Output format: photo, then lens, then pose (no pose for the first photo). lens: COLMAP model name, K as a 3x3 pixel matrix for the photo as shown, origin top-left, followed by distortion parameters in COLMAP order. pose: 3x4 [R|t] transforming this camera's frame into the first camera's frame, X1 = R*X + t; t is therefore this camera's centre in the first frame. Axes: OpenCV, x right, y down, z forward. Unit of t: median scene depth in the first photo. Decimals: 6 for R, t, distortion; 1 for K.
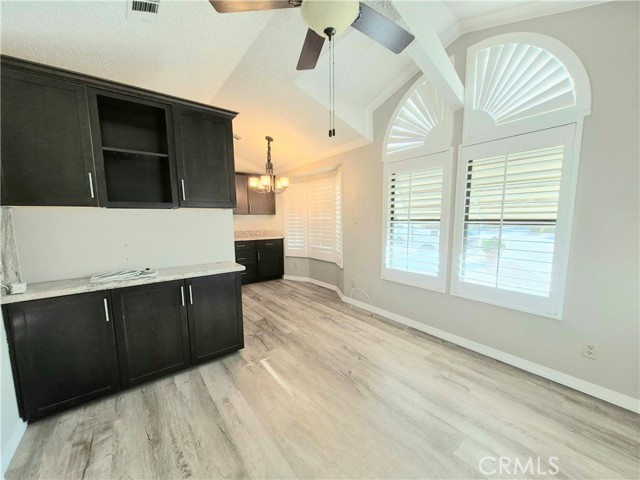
lens RADIAL K [[254.6, 0, 321.9], [0, 254.6, 248.9], [0, 0, 1]] dist [0.000567, 0.000228]
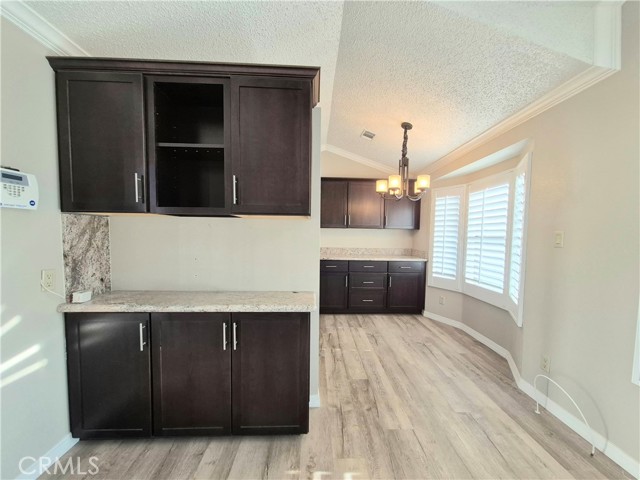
lens RADIAL K [[254.6, 0, 321.9], [0, 254.6, 248.9], [0, 0, 1]] dist [0.000567, 0.000228]
pose [[0.810741, 0.056257, -0.582695, 0.048783], [-0.093390, 0.995053, -0.033871, -0.036908], [0.577908, 0.081879, 0.811984, 0.335358]]
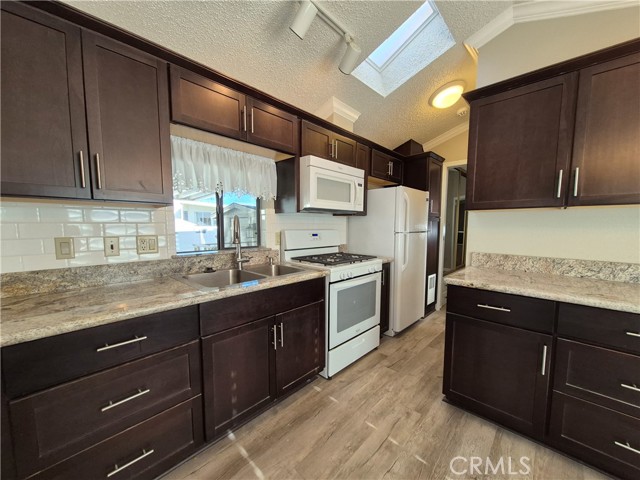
lens RADIAL K [[246.9, 0, 309.1], [0, 246.9, 244.5], [0, 0, 1]] dist [0.001448, 0.000092]
pose [[0.122155, 0.090926, -0.988337, -0.200926], [-0.116587, 0.990215, 0.076690, -0.105832], [0.985640, 0.105860, 0.131560, 0.908079]]
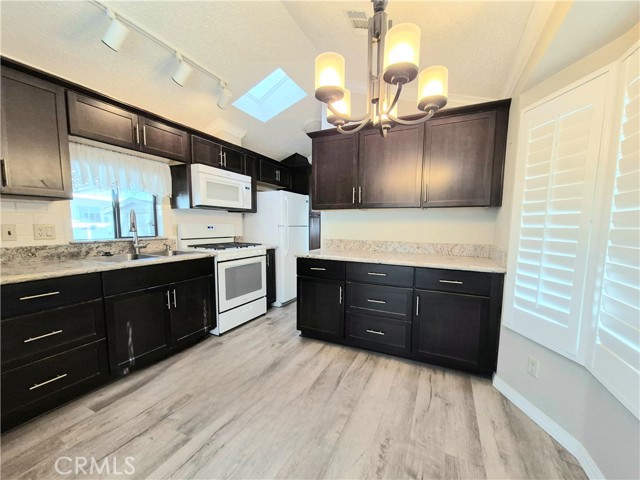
lens RADIAL K [[252.5, 0, 318.7], [0, 252.5, 247.2], [0, 0, 1]] dist [-0.003271, -0.000417]
pose [[0.442665, 0.097646, -0.891355, 0.059024], [-0.115732, 0.991960, 0.051192, -0.100590], [0.889187, 0.080498, 0.450407, 0.960636]]
